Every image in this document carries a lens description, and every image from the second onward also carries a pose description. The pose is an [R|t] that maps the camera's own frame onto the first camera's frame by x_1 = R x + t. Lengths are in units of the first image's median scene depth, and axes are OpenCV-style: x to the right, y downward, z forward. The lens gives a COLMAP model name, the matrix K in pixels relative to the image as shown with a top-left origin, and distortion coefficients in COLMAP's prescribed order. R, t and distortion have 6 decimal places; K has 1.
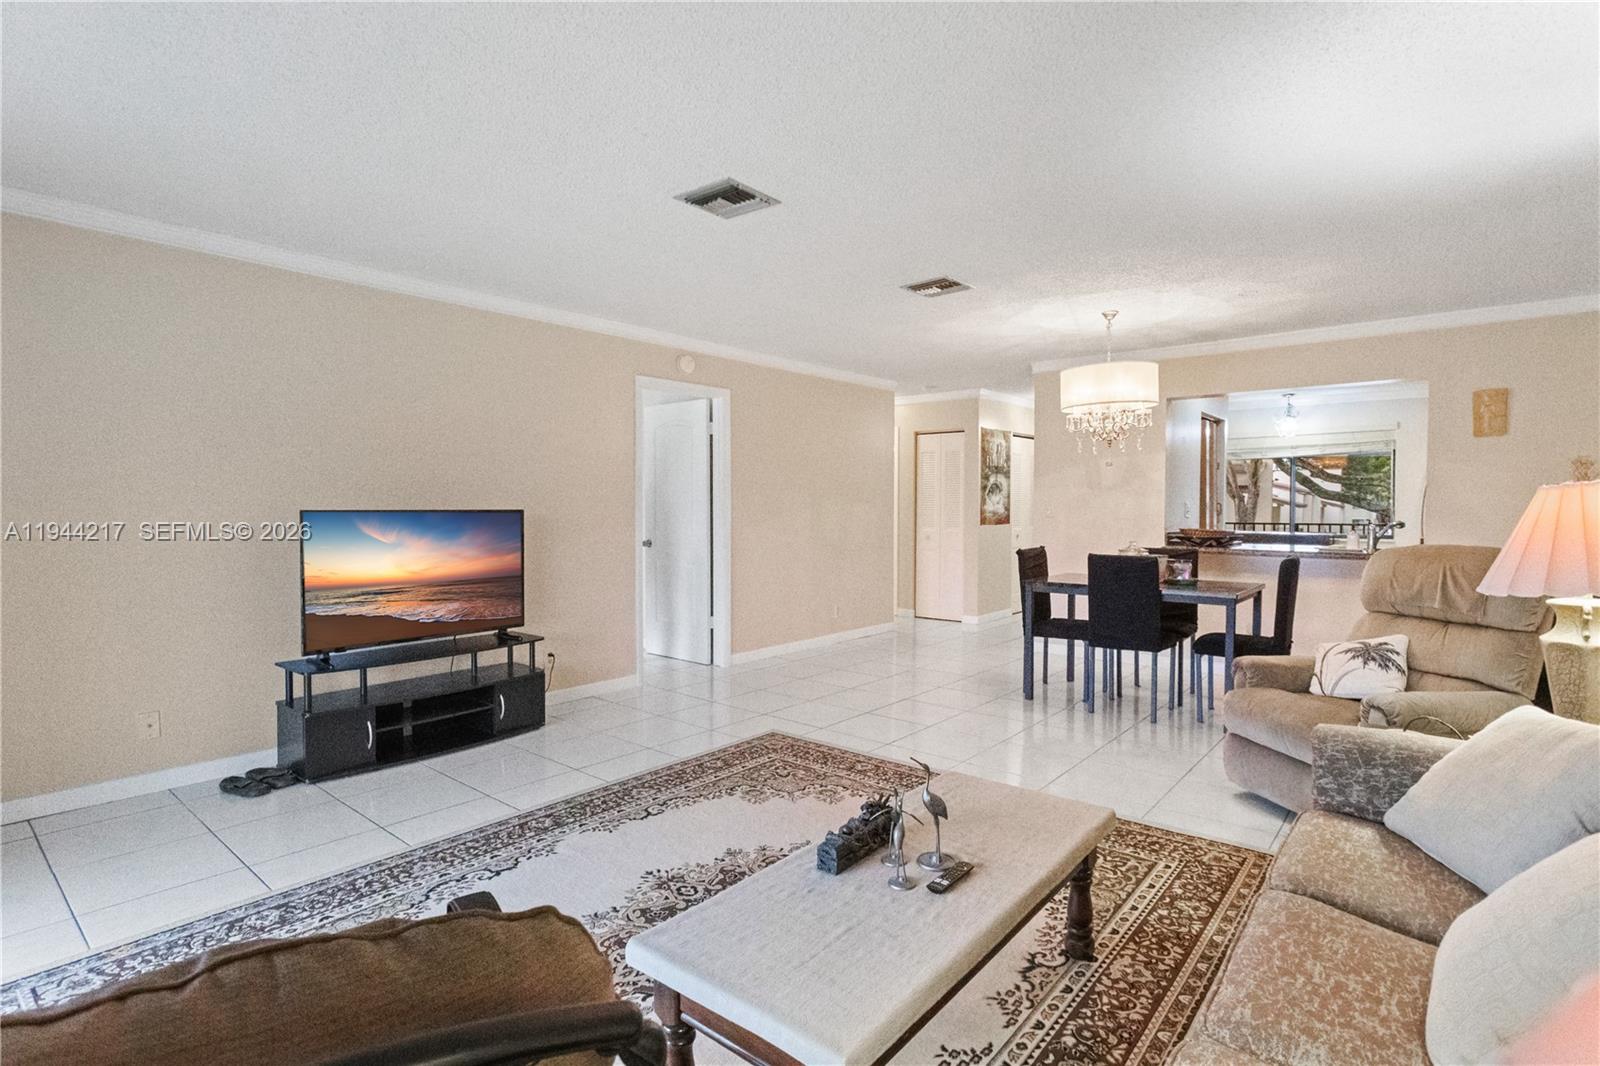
lens RADIAL K [[780.9, 0, 785.4], [0, 780.9, 532.2], [0, 0, 1]] dist [0.000926, 0.000647]
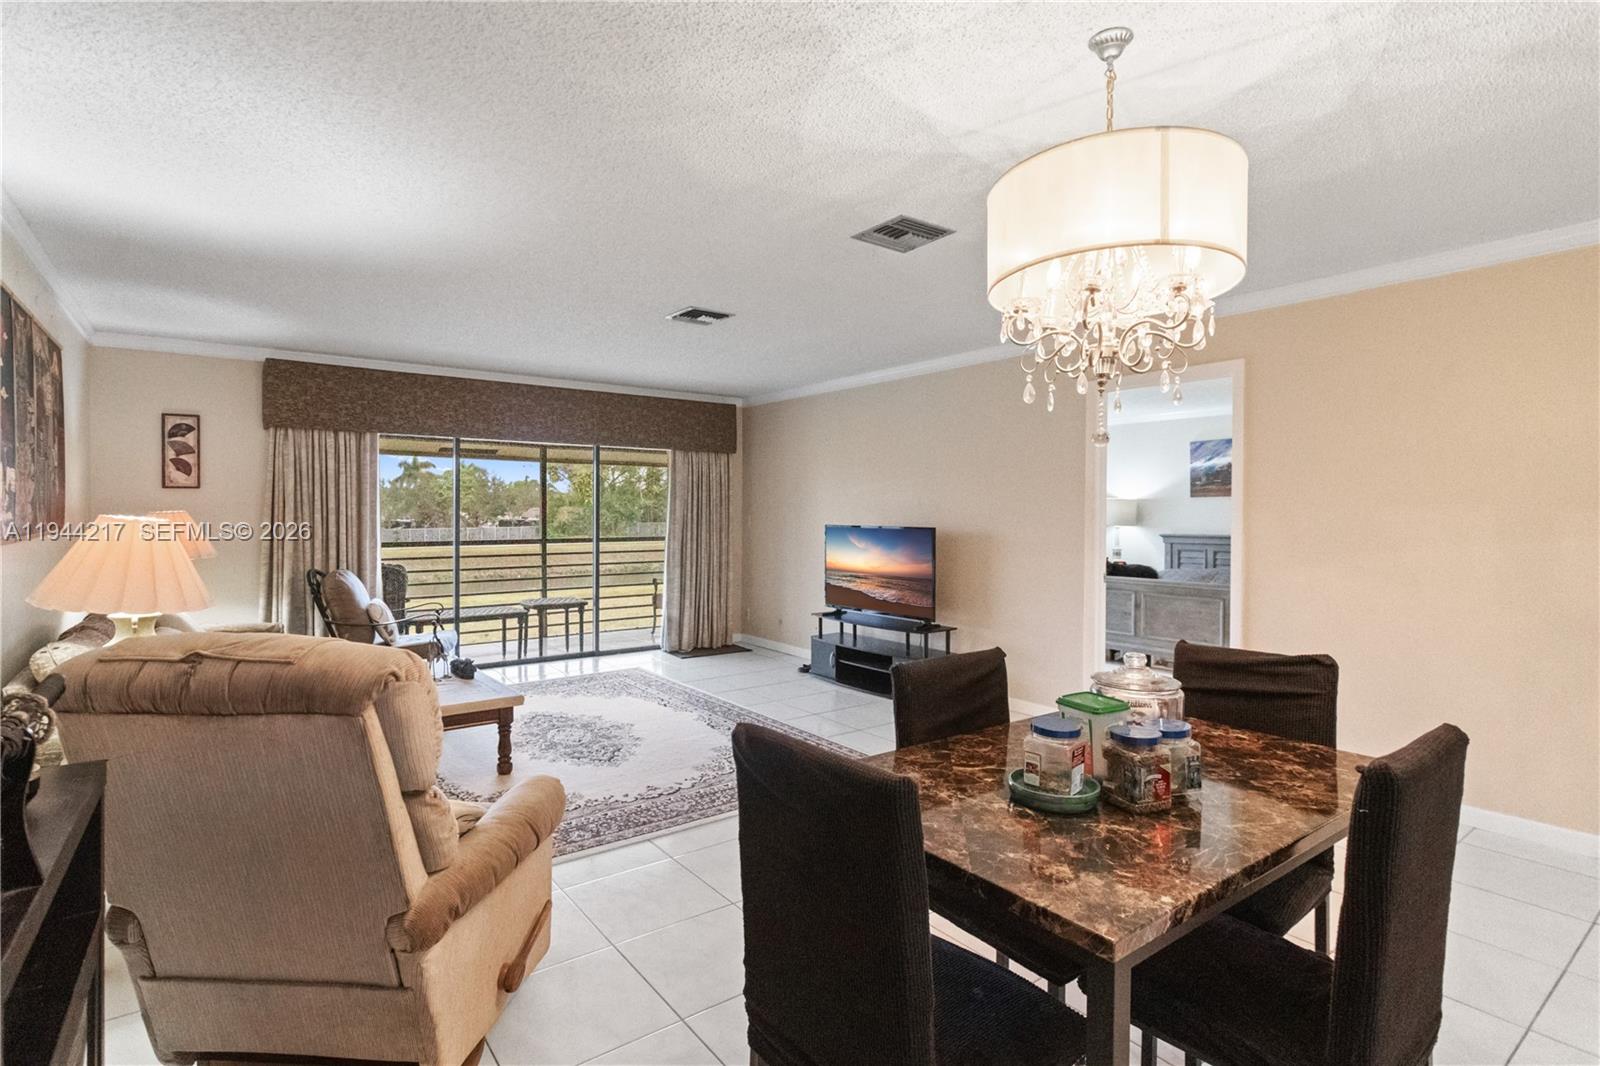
lens RADIAL K [[778.1, 0, 785.0], [0, 778.1, 513.4], [0, 0, 1]] dist [0.003250, 0.000644]
pose [[-0.222629, 0.001232, -0.974902, 0.876382], [-0.035309, 0.999333, 0.009326, -0.051632], [0.974264, 0.036499, -0.222437, 0.995920]]
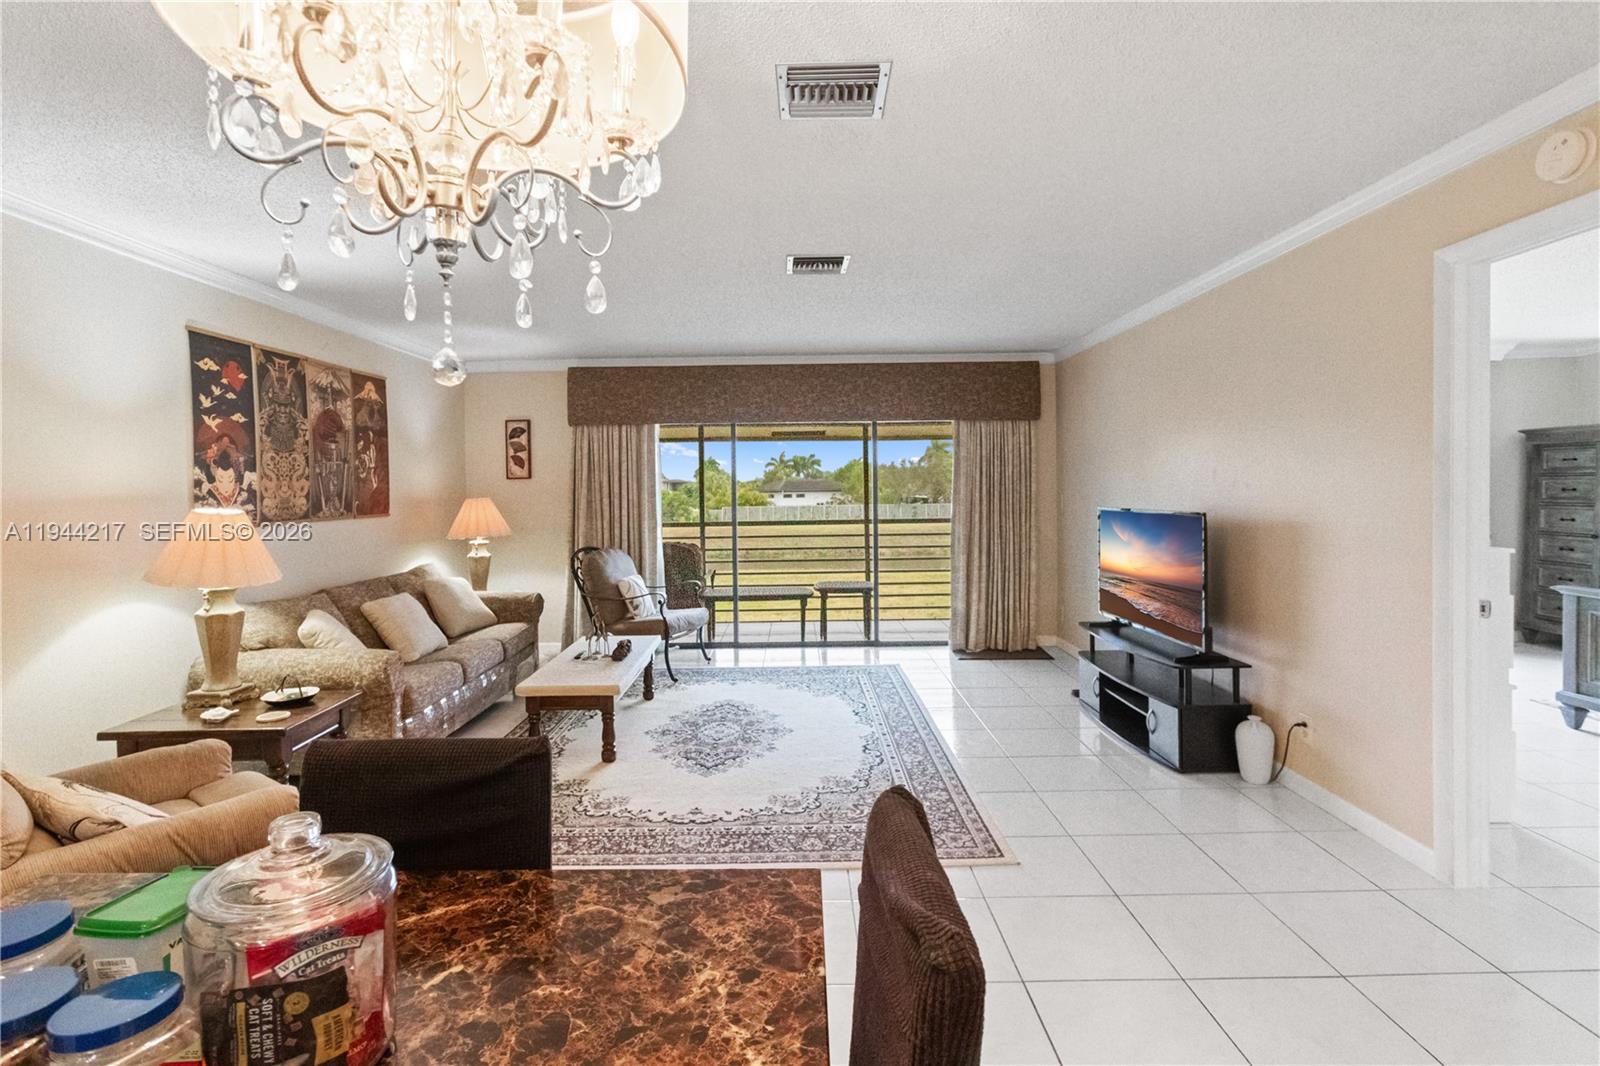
lens RADIAL K [[774.9, 0, 796.4], [0, 774.9, 497.3], [0, 0, 1]] dist [0.000440, 0.001377]
pose [[-0.756597, 0.016708, -0.653668, 0.507327], [-0.008316, 0.999347, 0.035169, -0.067030], [0.653829, 0.032045, -0.755964, 1.280020]]
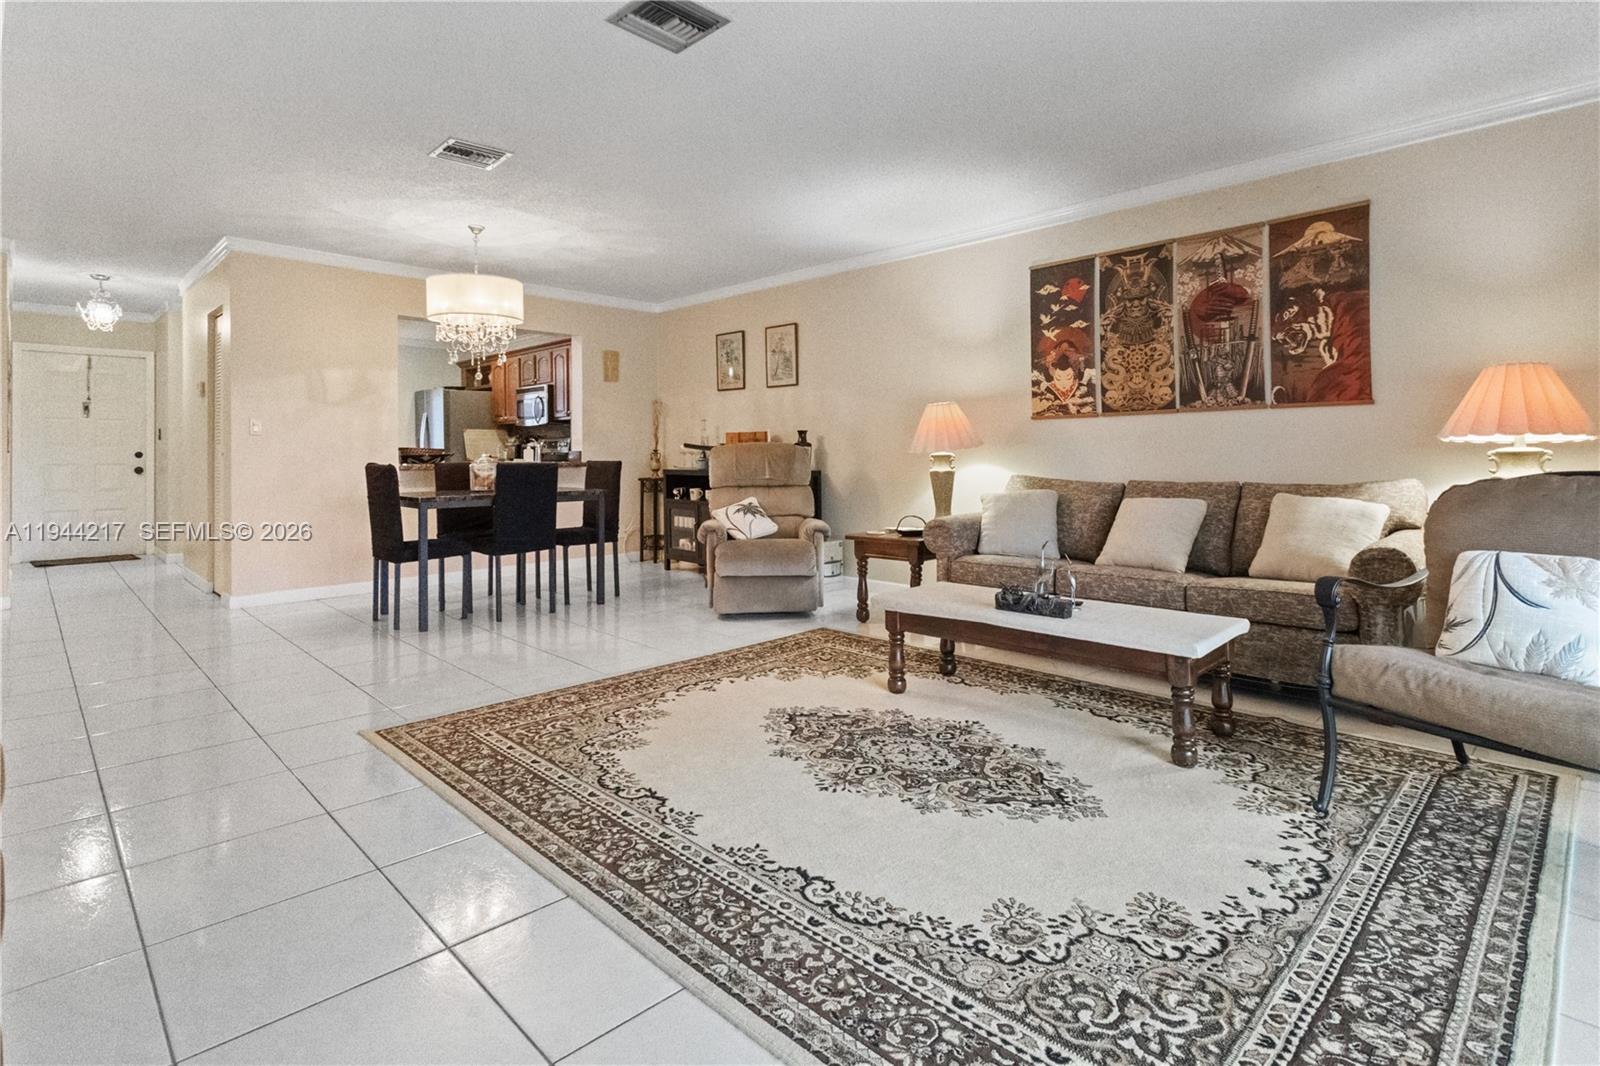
lens RADIAL K [[803.9, 0, 794.3], [0, 803.9, 438.2], [0, 0, 1]] dist [0.005184, 0.000441]
pose [[0.089444, 0.018397, 0.995822, -0.623406], [0.038534, 0.999017, -0.021917, 0.034243], [-0.995246, 0.040333, 0.088647, 0.536323]]
